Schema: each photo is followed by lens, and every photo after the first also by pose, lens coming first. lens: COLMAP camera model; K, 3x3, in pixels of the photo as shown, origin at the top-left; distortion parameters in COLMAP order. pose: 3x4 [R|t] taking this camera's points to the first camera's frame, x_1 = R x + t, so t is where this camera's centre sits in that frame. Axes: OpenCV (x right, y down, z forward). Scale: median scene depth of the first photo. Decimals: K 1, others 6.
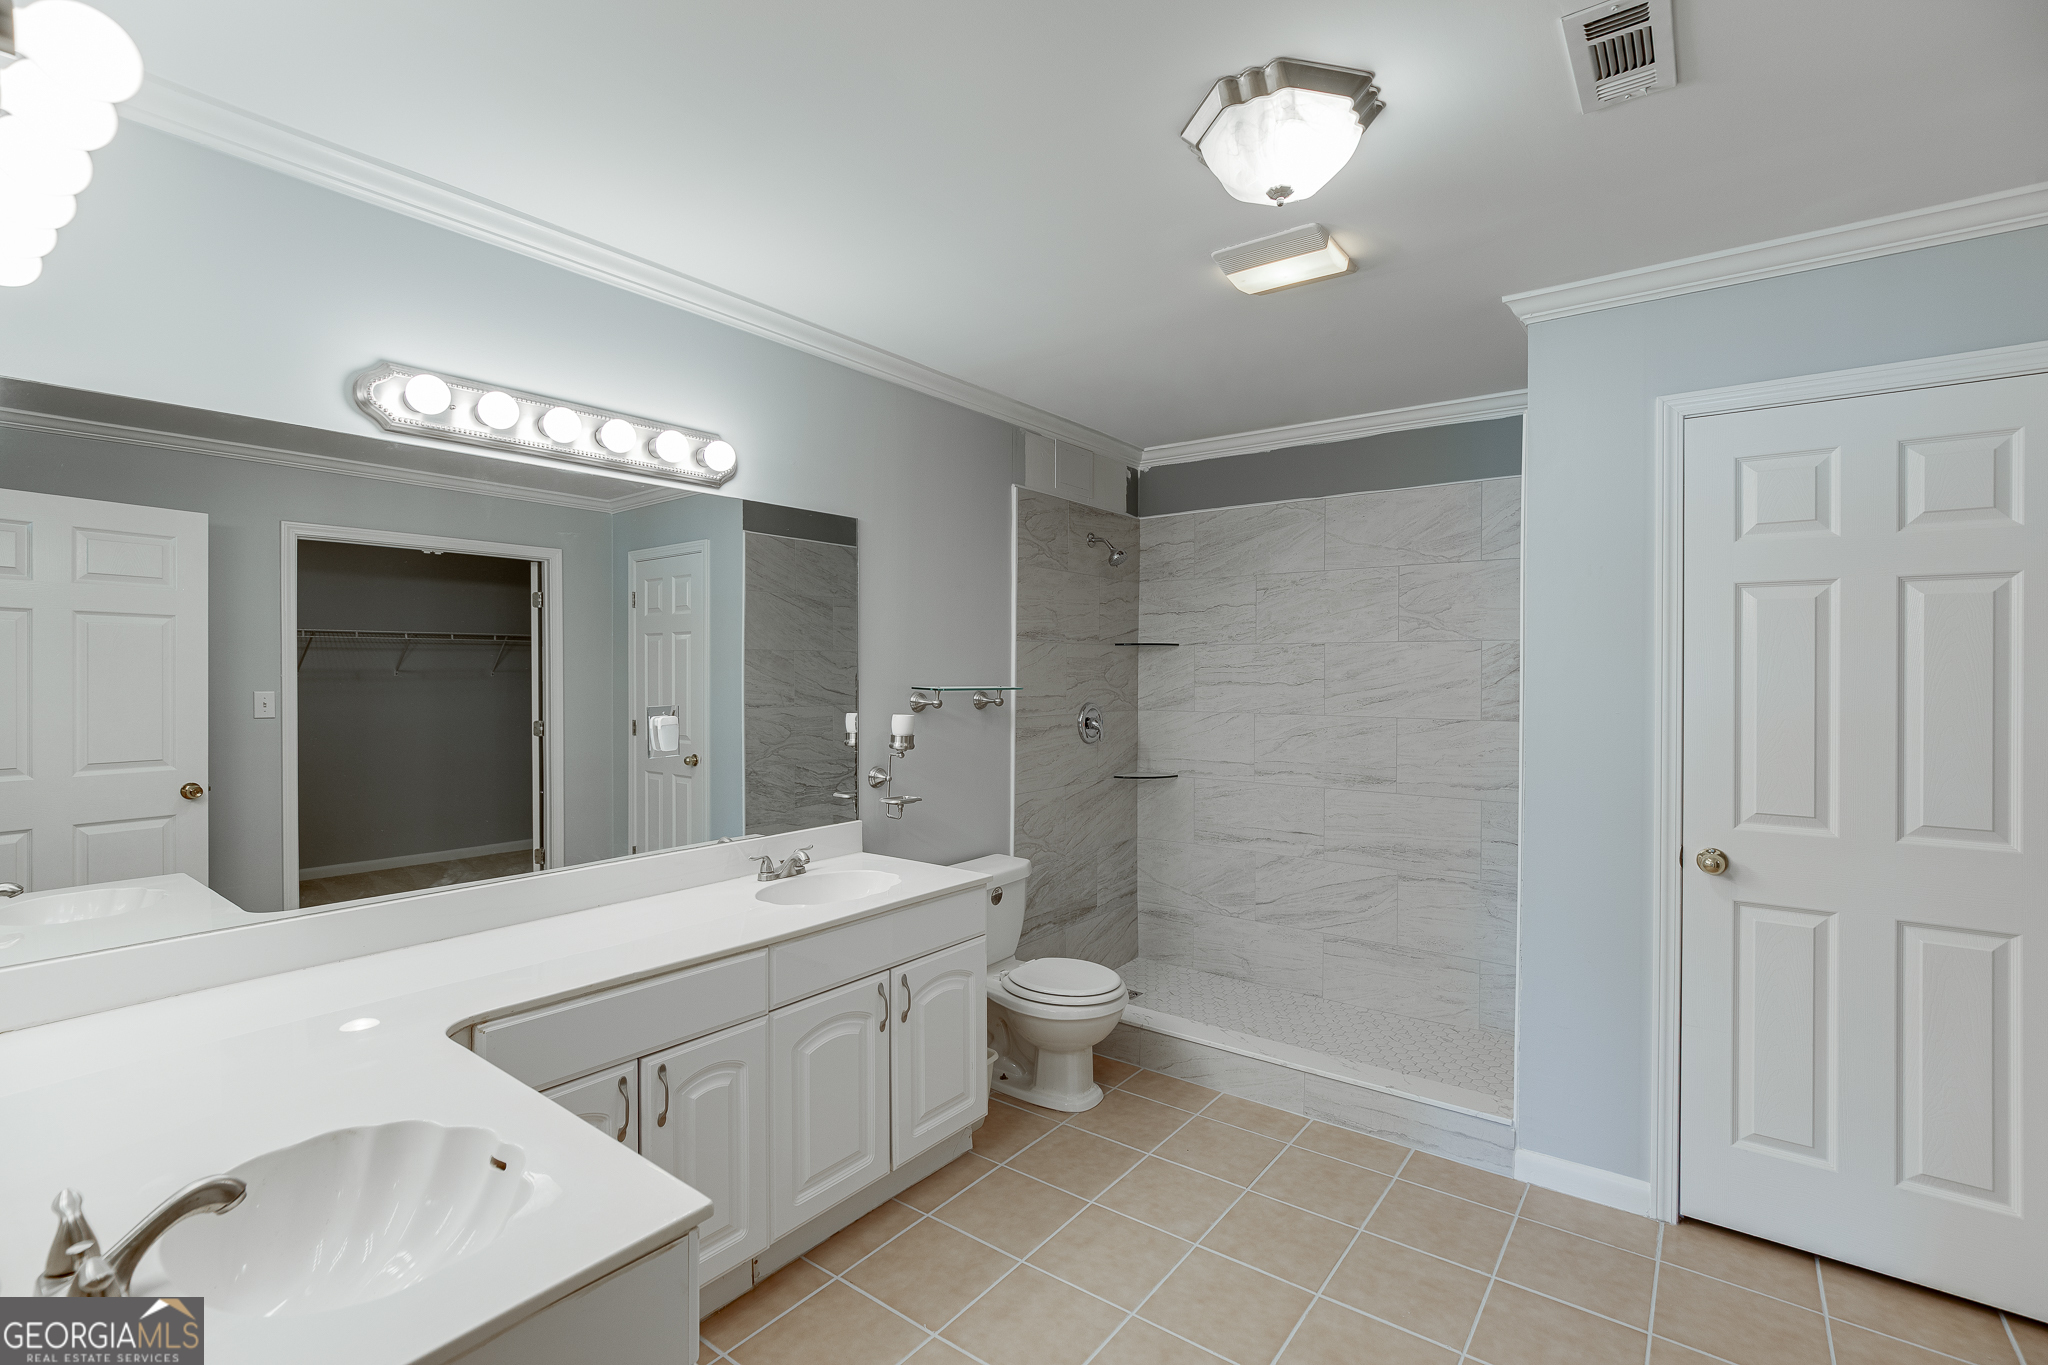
lens RADIAL K [[926.3, 0, 1033.3], [0, 926.3, 679.1], [0, 0, 1]] dist [-0.011301, 0.003793]
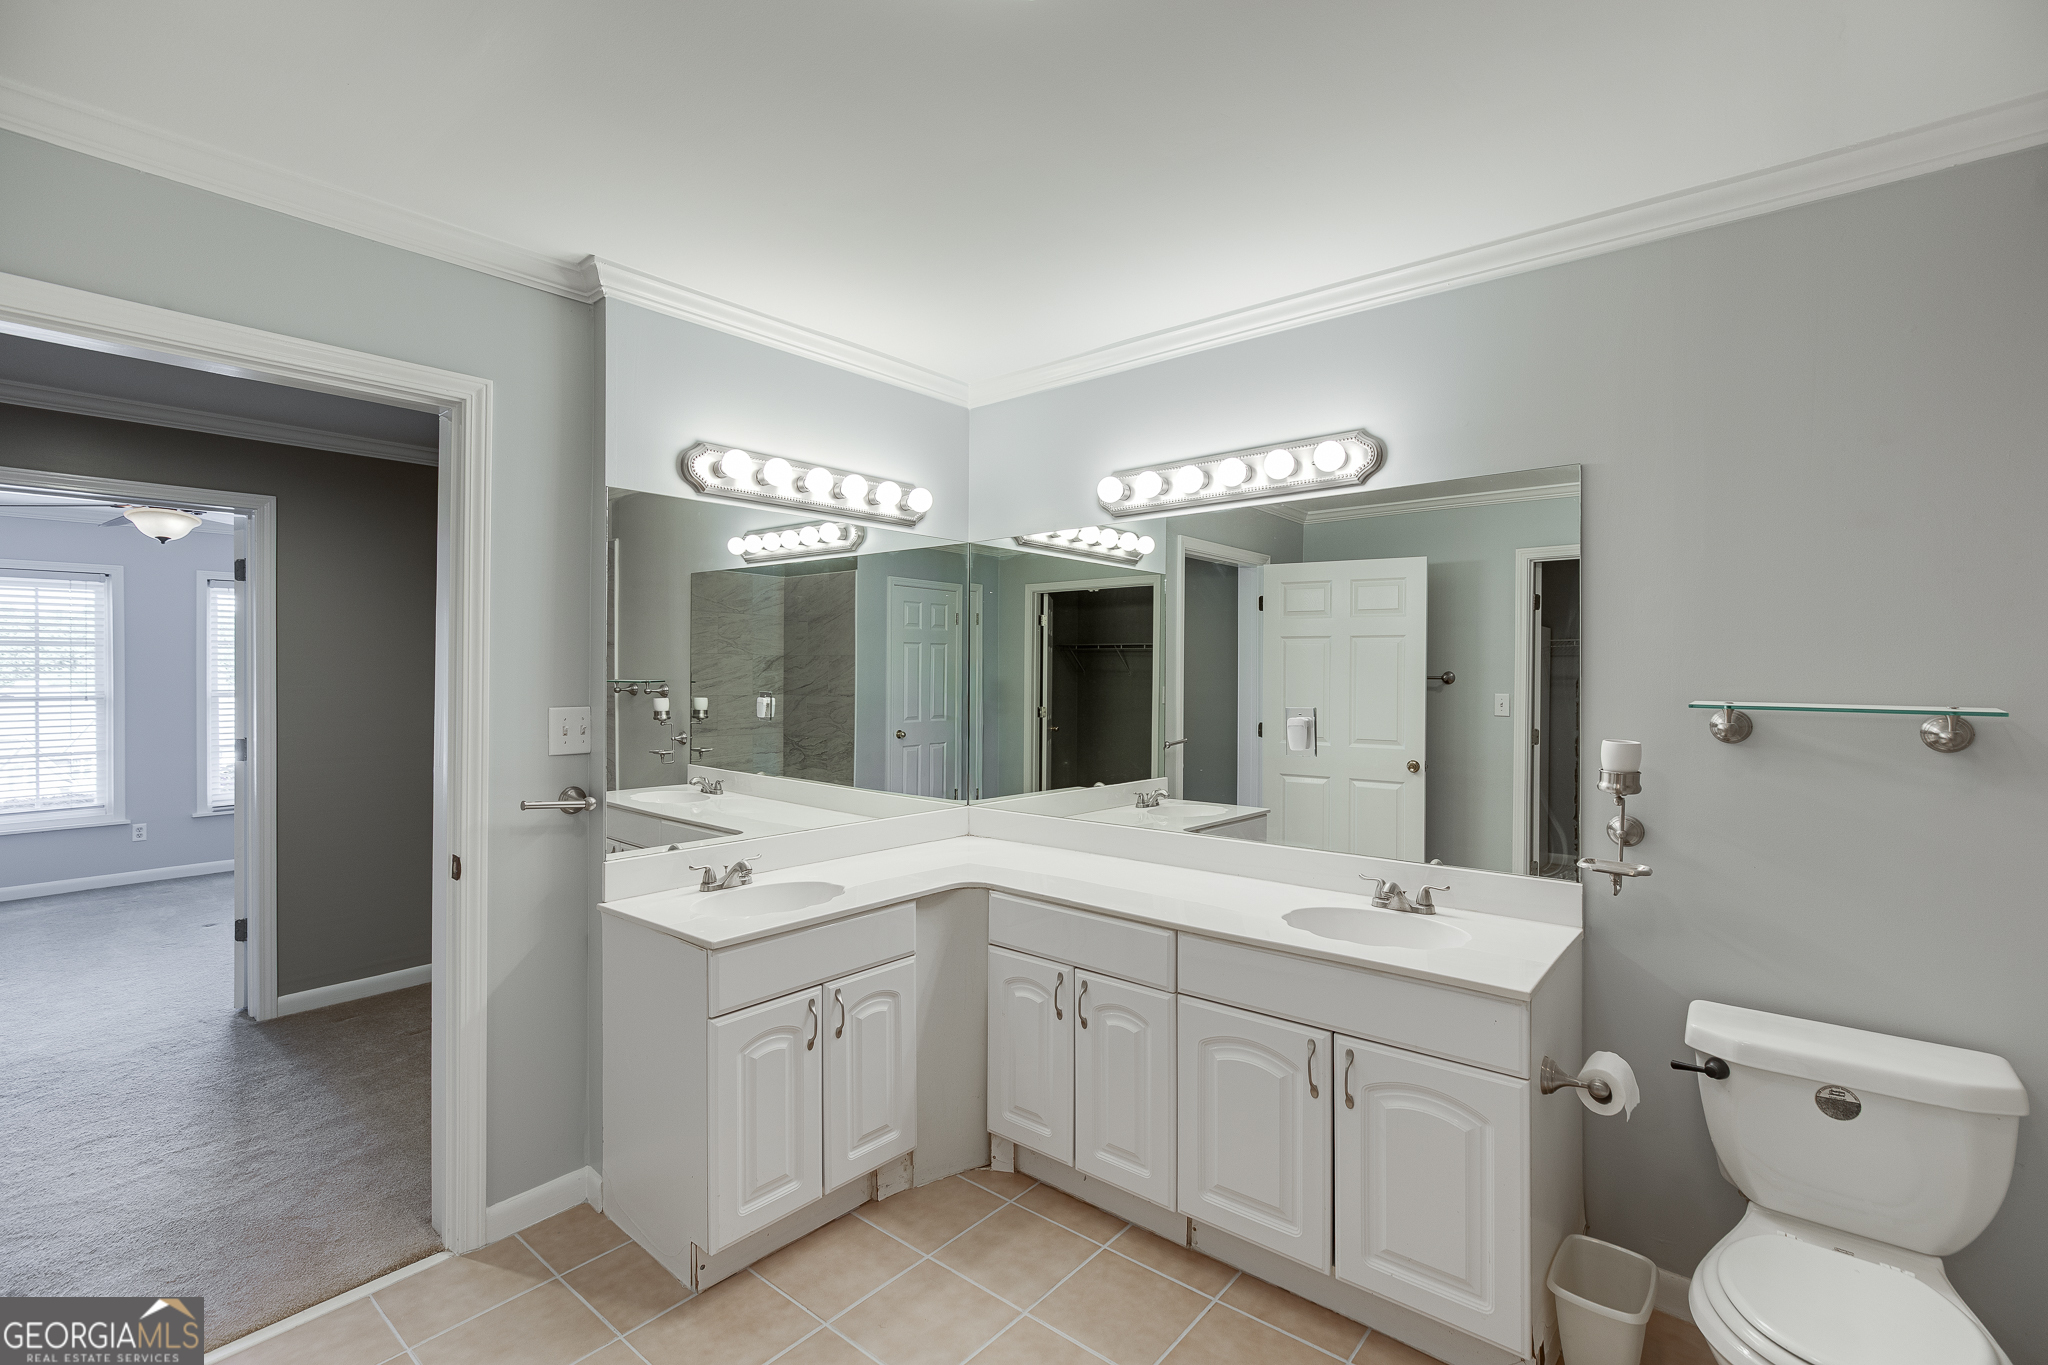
lens RADIAL K [[926.3, 0, 1034.4], [0, 926.3, 678.7], [0, 0, 1]] dist [-0.011301, 0.003793]
pose [[-0.057578, 0.000670, -0.998341, 0.702184], [-0.009114, 0.999958, 0.001197, -0.003954], [0.998299, 0.009167, -0.057570, 0.787637]]
